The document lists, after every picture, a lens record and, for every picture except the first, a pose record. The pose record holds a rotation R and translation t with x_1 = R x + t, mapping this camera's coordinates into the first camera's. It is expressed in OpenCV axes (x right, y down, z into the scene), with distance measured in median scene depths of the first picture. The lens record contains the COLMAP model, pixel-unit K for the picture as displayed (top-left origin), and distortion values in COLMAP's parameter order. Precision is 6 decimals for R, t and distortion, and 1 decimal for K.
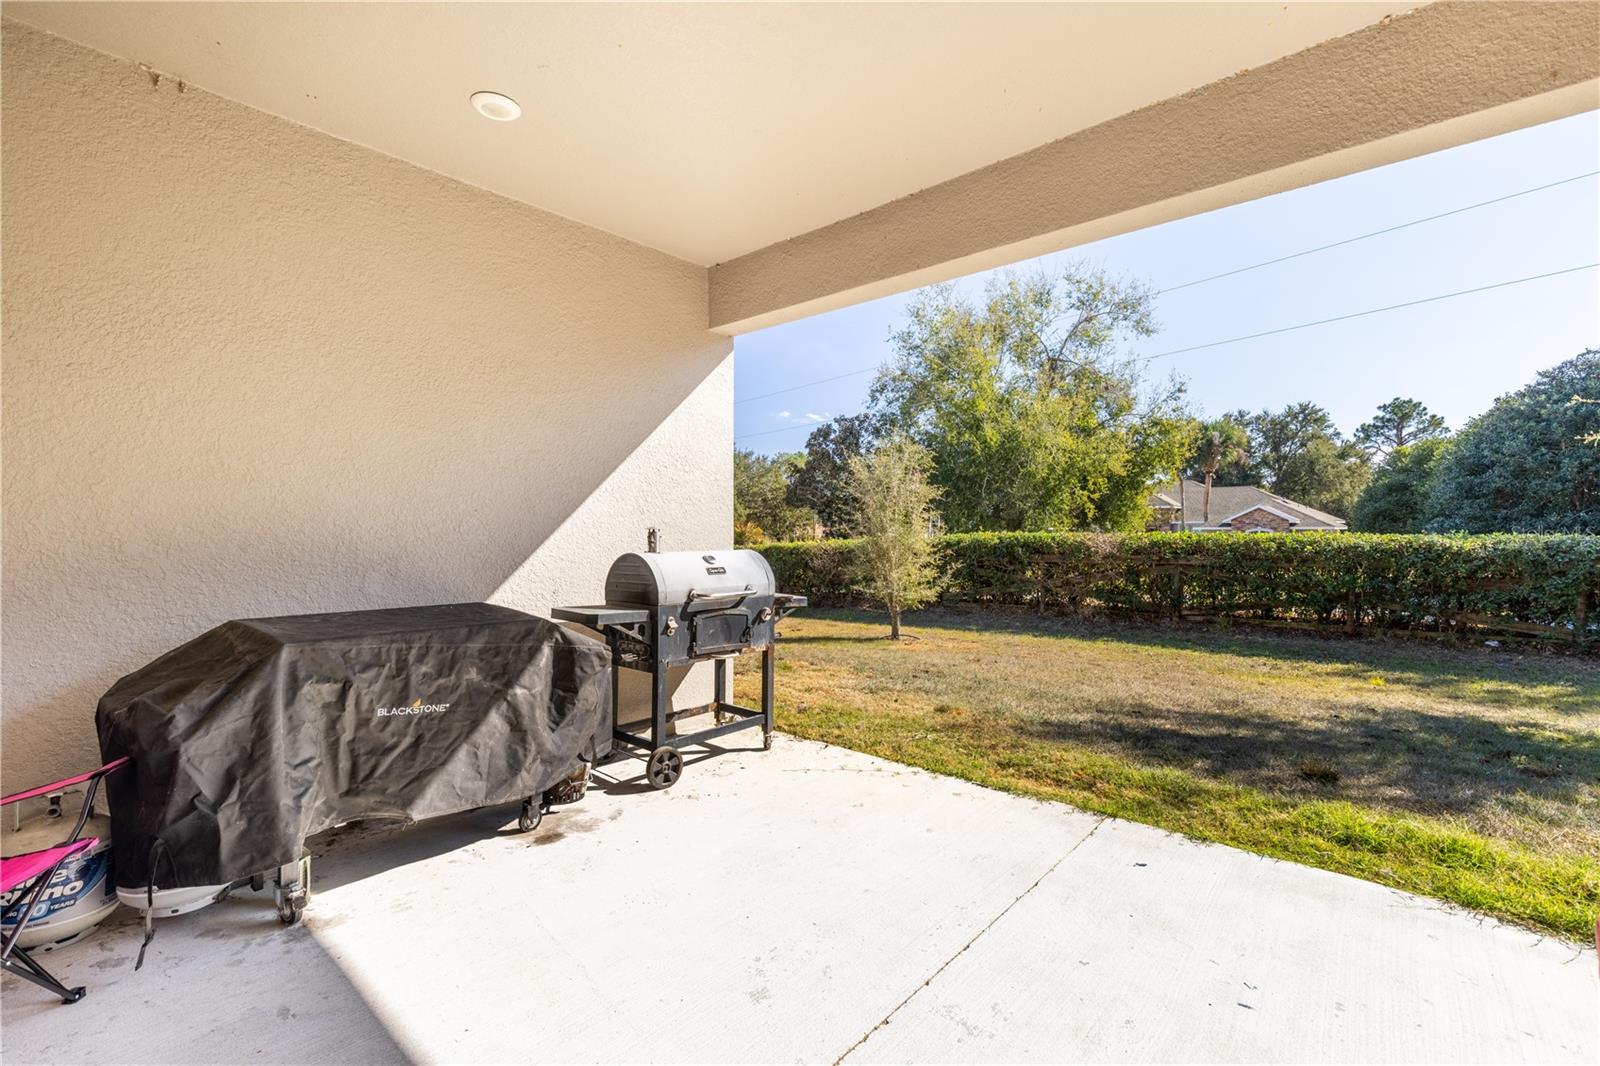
lens RADIAL K [[715.8, 0, 795.5], [0, 715.8, 530.3], [0, 0, 1]] dist [0.004016, -0.000498]
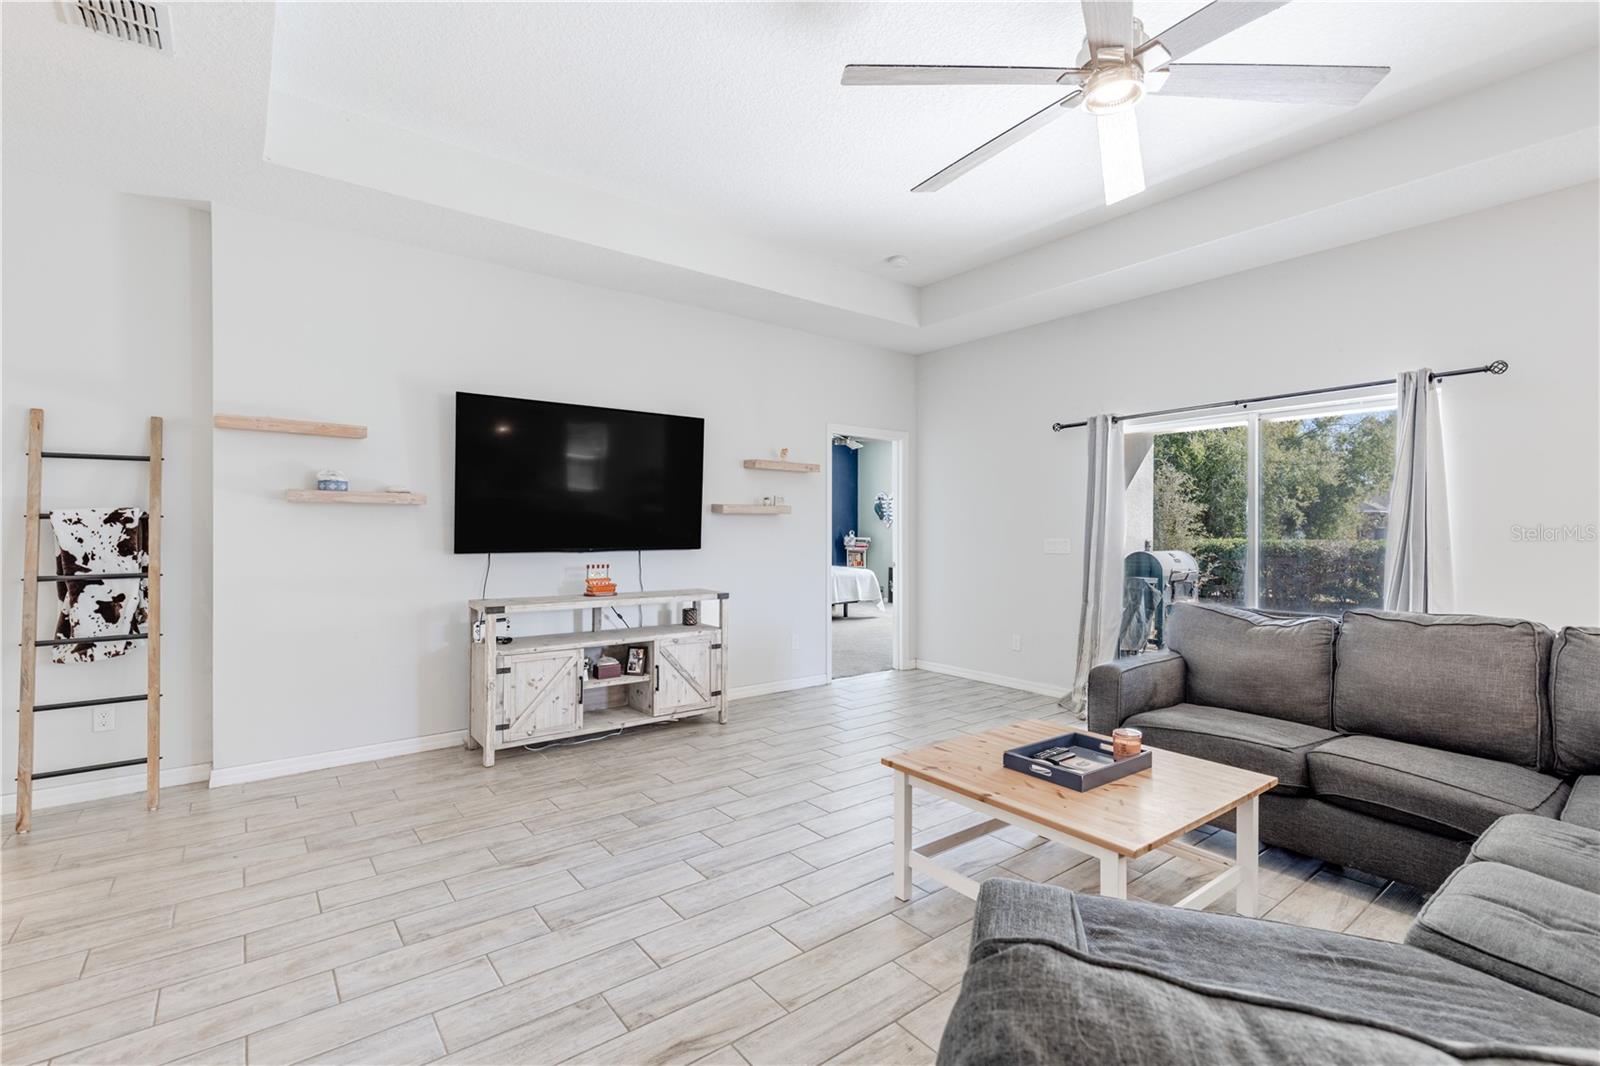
lens RADIAL K [[715.8, 0, 804.1], [0, 715.8, 531.2], [0, 0, 1]] dist [0.004016, -0.000498]
pose [[0.983343, 0.002736, -0.181741, -0.967386], [-0.003221, 0.999992, -0.002372, -0.023586], [0.181733, 0.002918, 0.983344, -1.472637]]
